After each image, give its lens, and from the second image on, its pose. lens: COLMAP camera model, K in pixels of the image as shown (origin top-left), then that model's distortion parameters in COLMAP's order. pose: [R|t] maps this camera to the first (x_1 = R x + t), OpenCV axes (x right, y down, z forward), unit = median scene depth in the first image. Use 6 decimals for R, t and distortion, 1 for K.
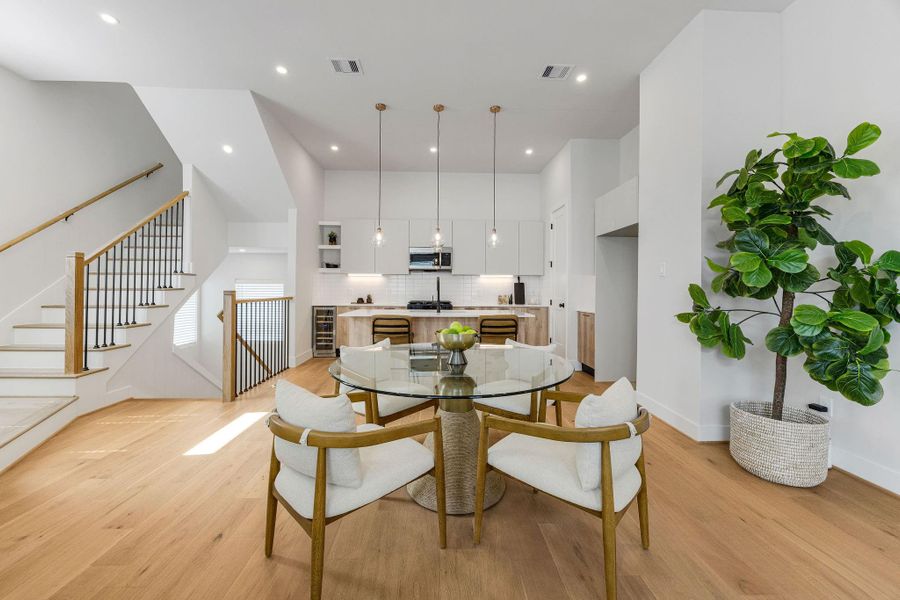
lens RADIAL K [[358.2, 0, 446.2], [0, 358.2, 286.1], [0, 0, 1]] dist [-0.007676, 0.000071]
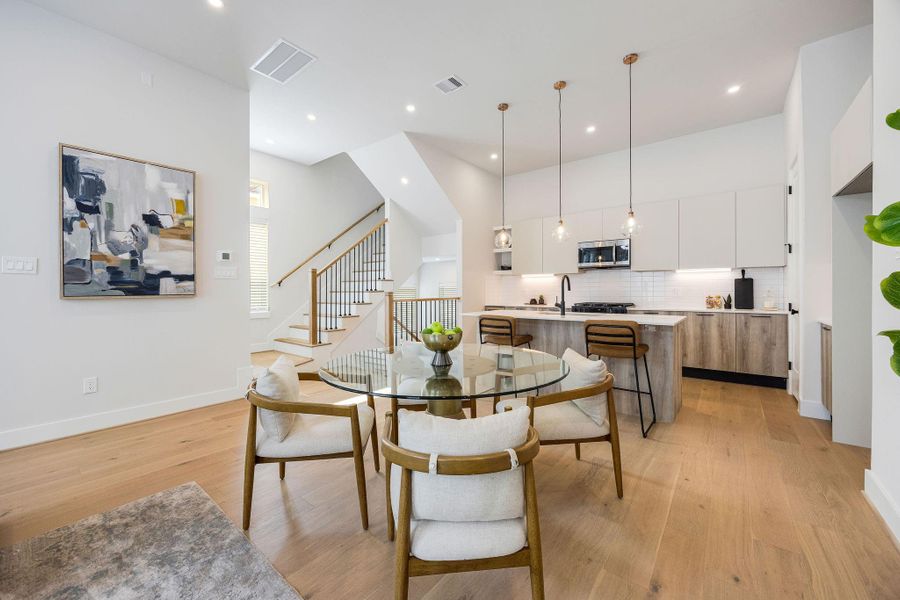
lens RADIAL K [[355.0, 0, 442.8], [0, 355.0, 290.3], [0, 0, 1]] dist [-0.001596, -0.000042]
pose [[0.754176, -0.010497, -0.656588, 0.307178], [0.014970, 0.999887, 0.001211, 0.006052], [0.656502, -0.010742, 0.754248, 0.124097]]
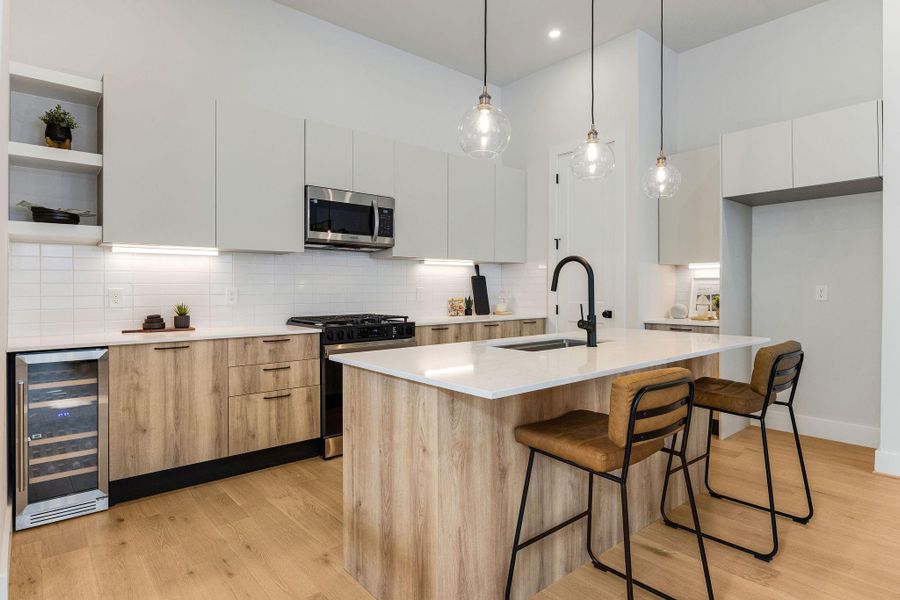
lens RADIAL K [[491.5, 0, 449.9], [0, 491.5, 291.2], [0, 0, 1]] dist [-0.002853, -0.000350]
pose [[0.778146, -0.011529, 0.627977, -0.441128], [0.003821, 0.999900, 0.013623, 0.005442], [-0.628071, -0.008201, 0.778112, 0.622820]]
